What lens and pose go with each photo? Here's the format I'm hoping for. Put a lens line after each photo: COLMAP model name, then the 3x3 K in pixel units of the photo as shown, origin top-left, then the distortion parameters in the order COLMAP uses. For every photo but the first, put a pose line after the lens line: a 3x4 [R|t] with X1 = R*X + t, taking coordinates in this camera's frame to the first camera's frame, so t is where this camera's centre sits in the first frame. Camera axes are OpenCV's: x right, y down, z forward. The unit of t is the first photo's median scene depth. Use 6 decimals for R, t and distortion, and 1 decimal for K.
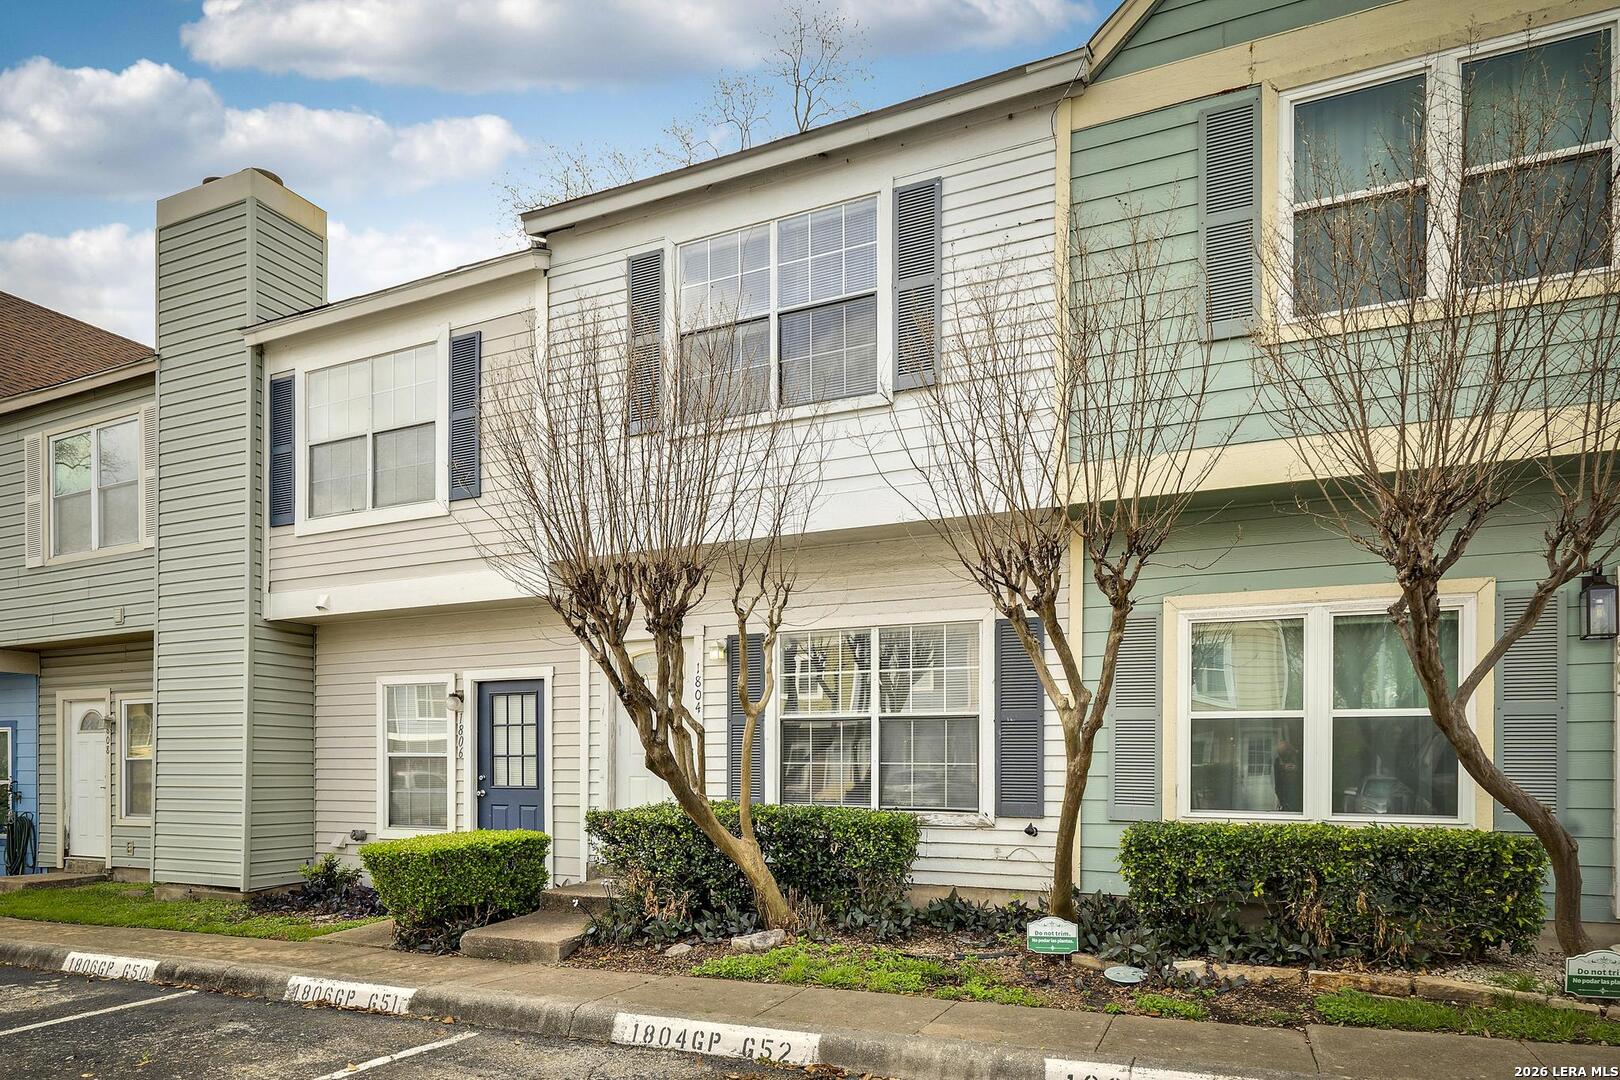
lens RADIAL K [[949.1, 0, 802.1], [0, 949.1, 553.9], [0, 0, 1]] dist [-0.000573, -0.000797]
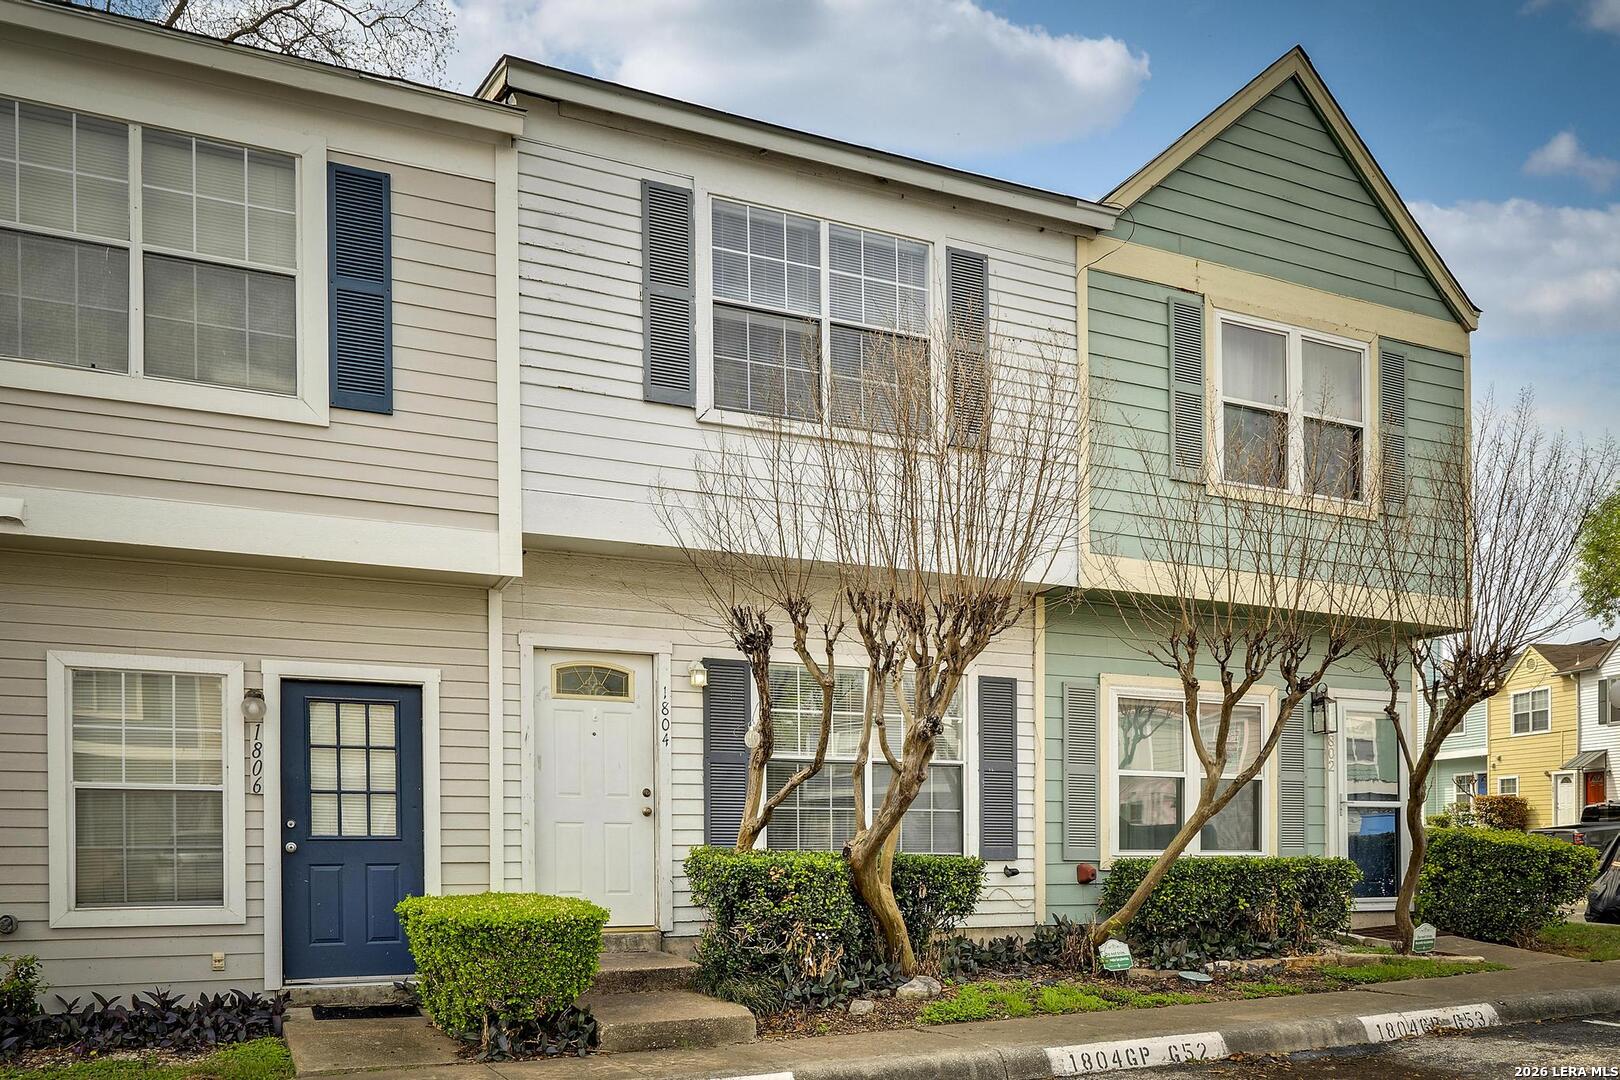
lens RADIAL K [[1154.8, 0, 807.3], [0, 1154.8, 536.7], [0, 0, 1]] dist [0.000264, -0.000499]
pose [[0.678807, 0.184845, 0.710671, -0.940751], [-0.161309, 0.981695, -0.101262, 0.083422], [-0.716380, -0.045900, 0.696199, 0.253146]]
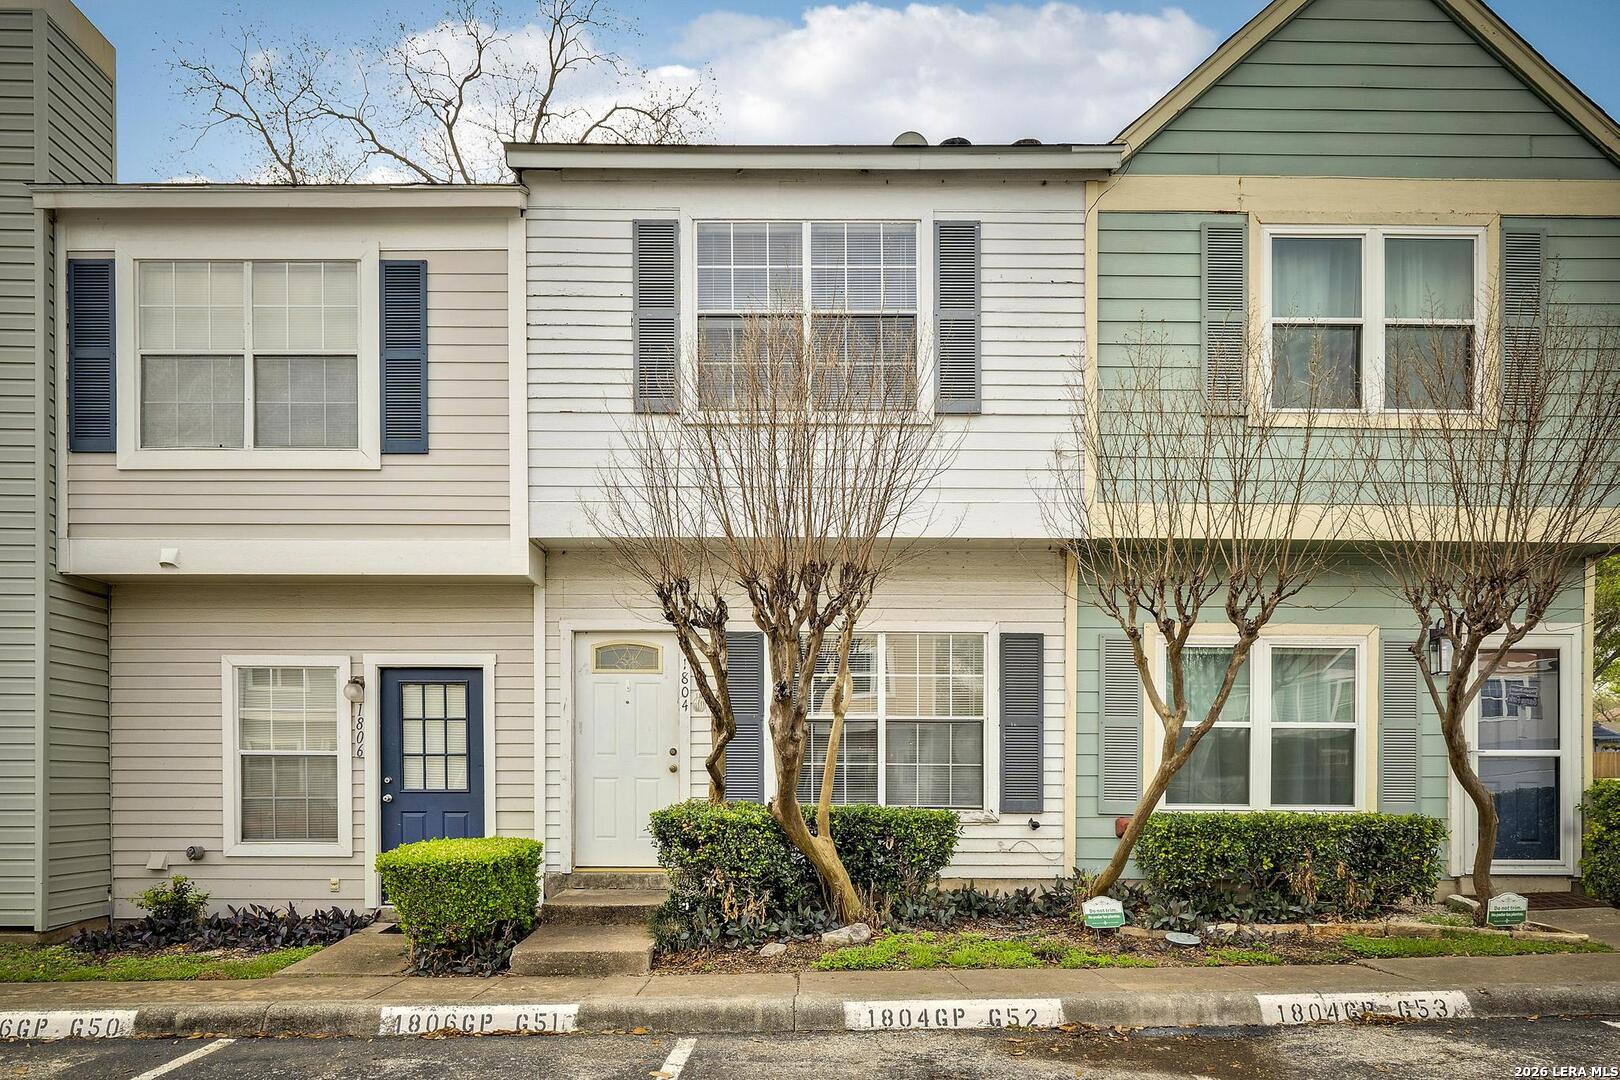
lens RADIAL K [[1022.6, 0, 820.8], [0, 1022.6, 538.0], [0, 0, 1]] dist [-0.003571, 0.003909]
pose [[0.909476, 0.096045, 0.404510, -0.502923], [-0.091331, 0.995338, -0.030985, 0.016365], [-0.405600, -0.008764, 0.914009, 0.006843]]
